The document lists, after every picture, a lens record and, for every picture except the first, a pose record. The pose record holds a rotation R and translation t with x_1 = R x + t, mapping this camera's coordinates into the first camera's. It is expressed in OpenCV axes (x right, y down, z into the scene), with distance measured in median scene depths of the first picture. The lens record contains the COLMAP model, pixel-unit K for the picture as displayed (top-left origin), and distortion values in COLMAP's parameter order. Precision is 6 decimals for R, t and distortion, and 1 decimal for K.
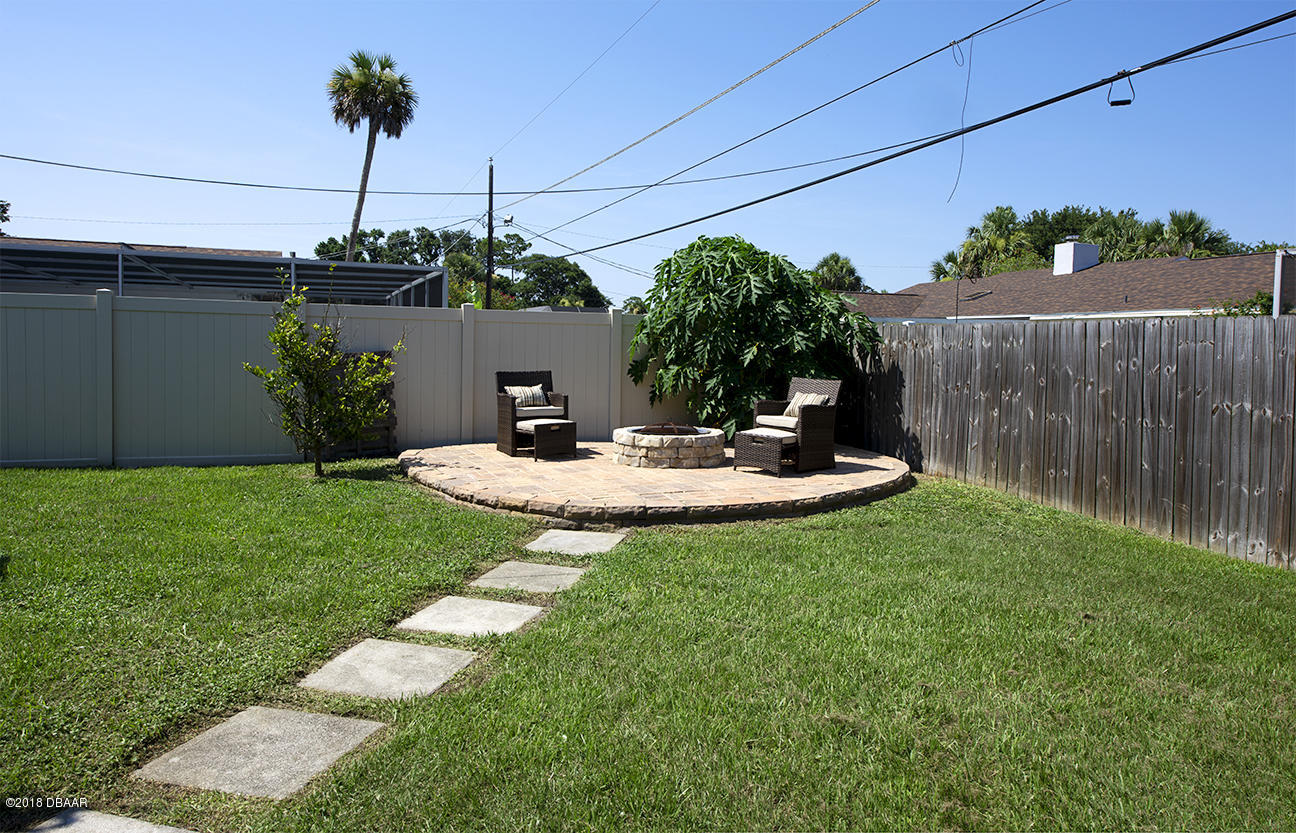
lens RADIAL K [[999.2, 0, 648.2], [0, 999.2, 349.1], [0, 0, 1]] dist [-0.002740, 0.001080]
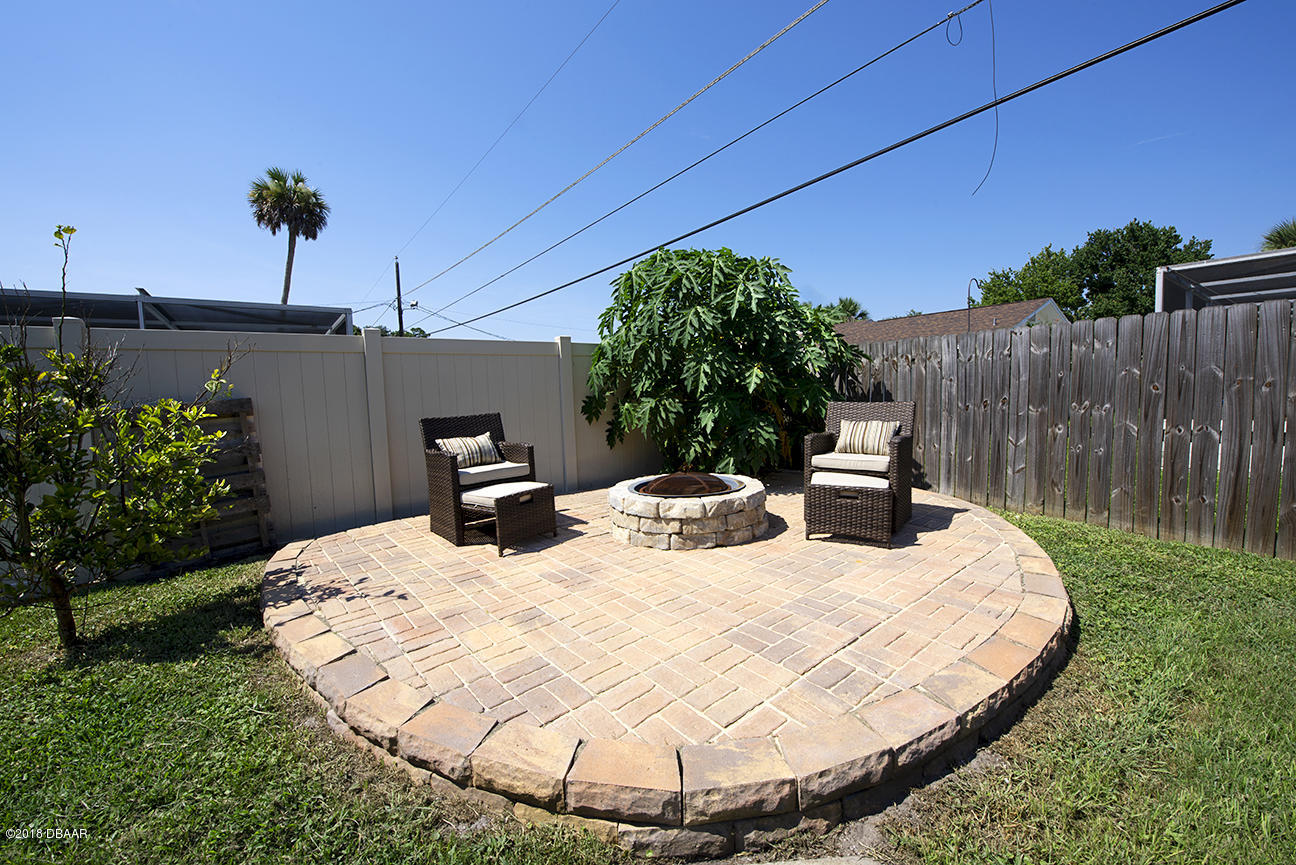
lens RADIAL K [[520.7, 0, 648.0], [0, 520.7, 432.5], [0, 0, 1]] dist [-0.018460, -0.000463]
pose [[0.960259, -0.070870, 0.269964, -0.099081], [0.052391, 0.995802, 0.075061, 0.013375], [-0.274151, -0.057934, 0.959940, 0.615503]]
